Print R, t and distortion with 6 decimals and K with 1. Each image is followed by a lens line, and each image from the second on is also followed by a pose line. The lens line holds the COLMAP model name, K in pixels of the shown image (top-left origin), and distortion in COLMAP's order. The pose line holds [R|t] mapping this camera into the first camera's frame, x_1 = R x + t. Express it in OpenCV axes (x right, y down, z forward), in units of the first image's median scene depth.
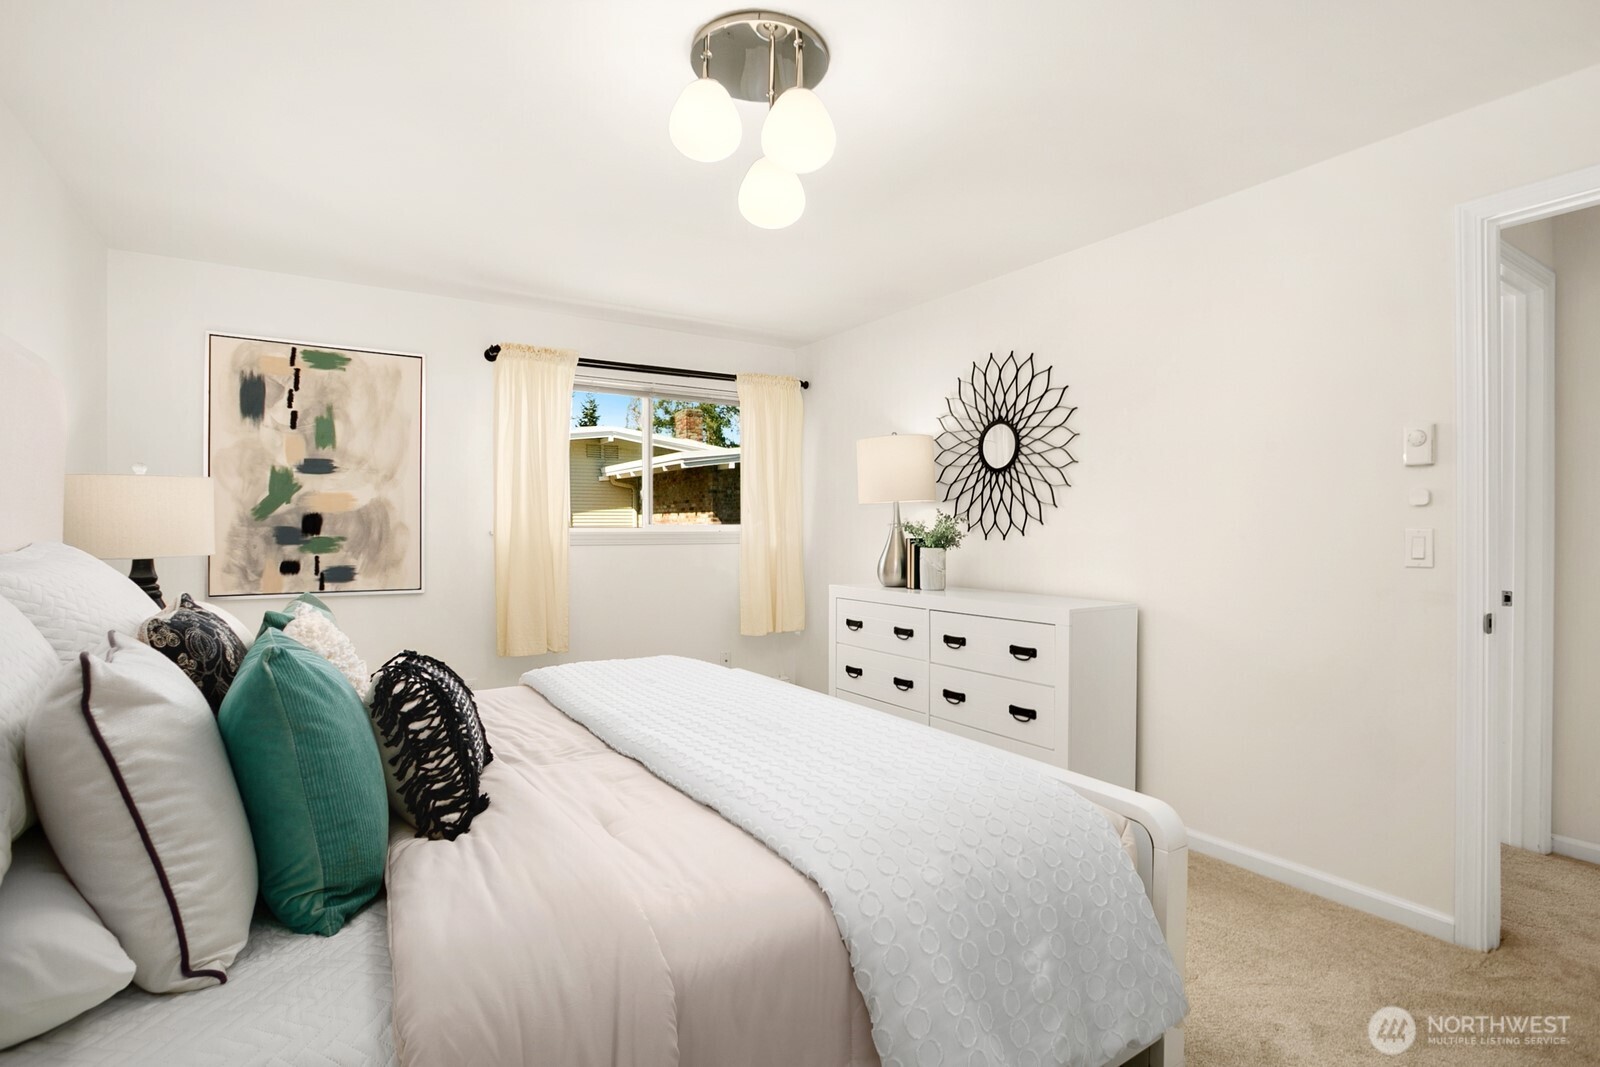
lens RADIAL K [[780.2, 0, 799.2], [0, 780.2, 544.4], [0, 0, 1]] dist [-0.057339, 0.029914]
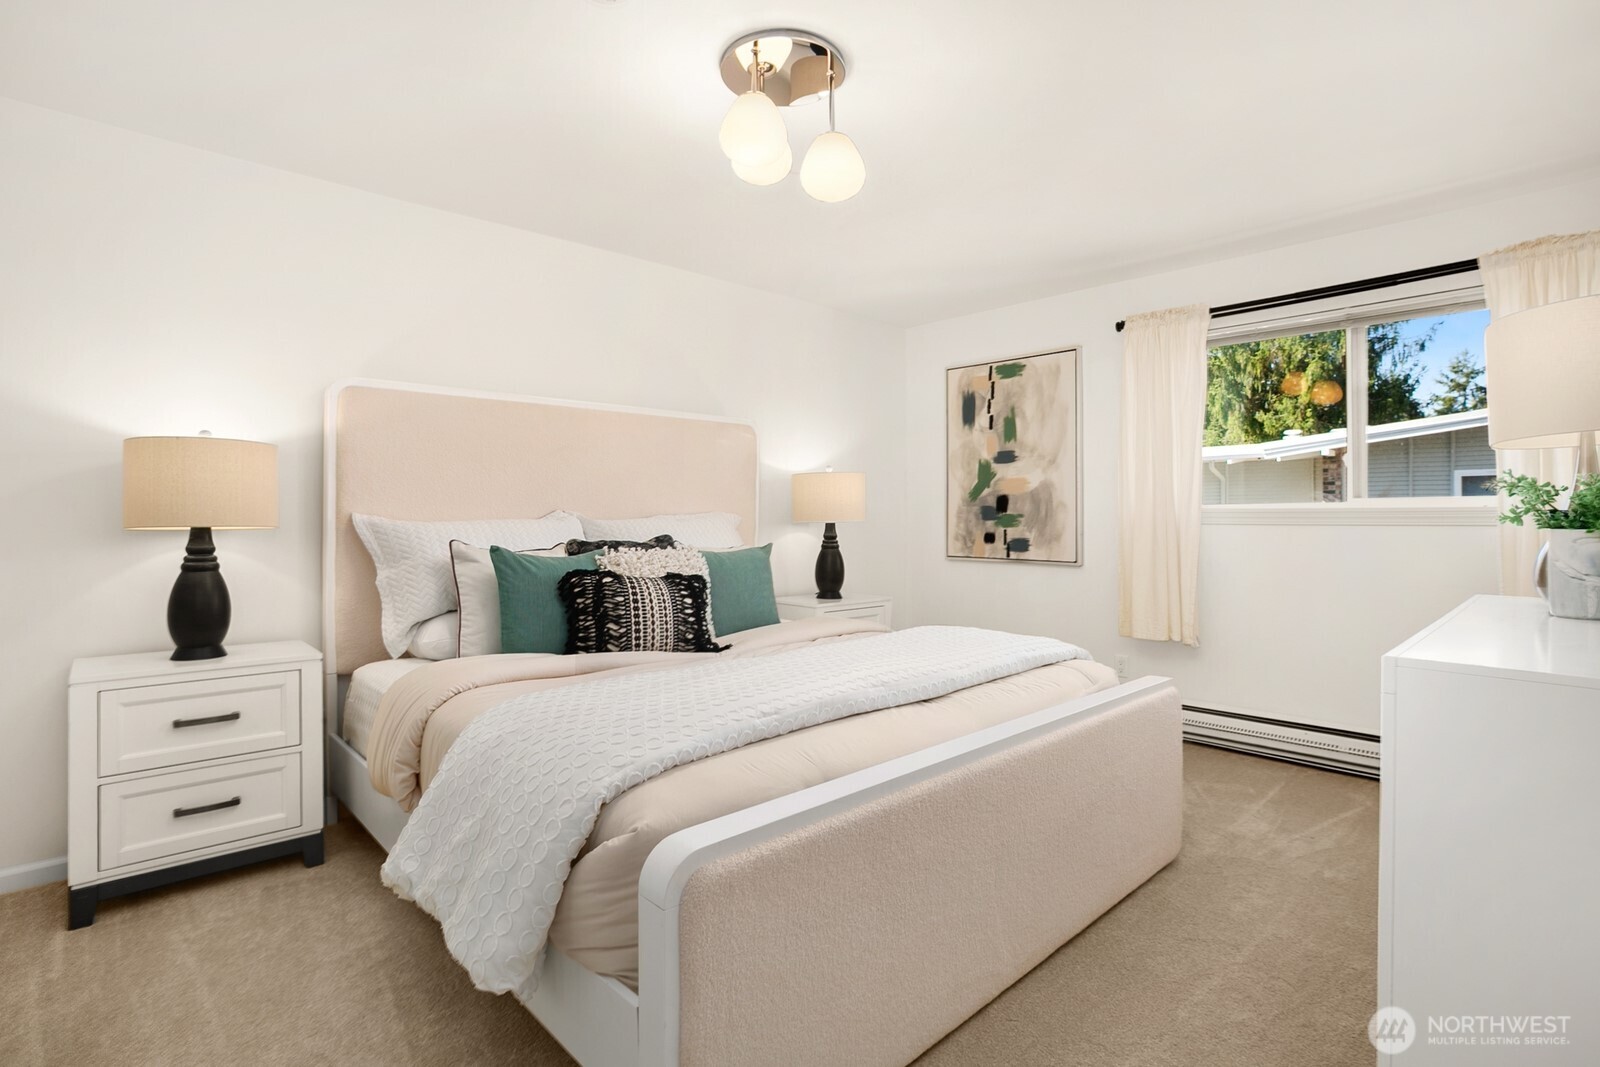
lens RADIAL K [[780.2, 0, 799.2], [0, 780.2, 544.4], [0, 0, 1]] dist [-0.057339, 0.029914]
pose [[0.181262, 0.030595, -0.982959, 0.556251], [-0.022143, 0.999390, 0.027023, 0.012918], [0.983186, 0.016868, 0.181829, 0.446839]]
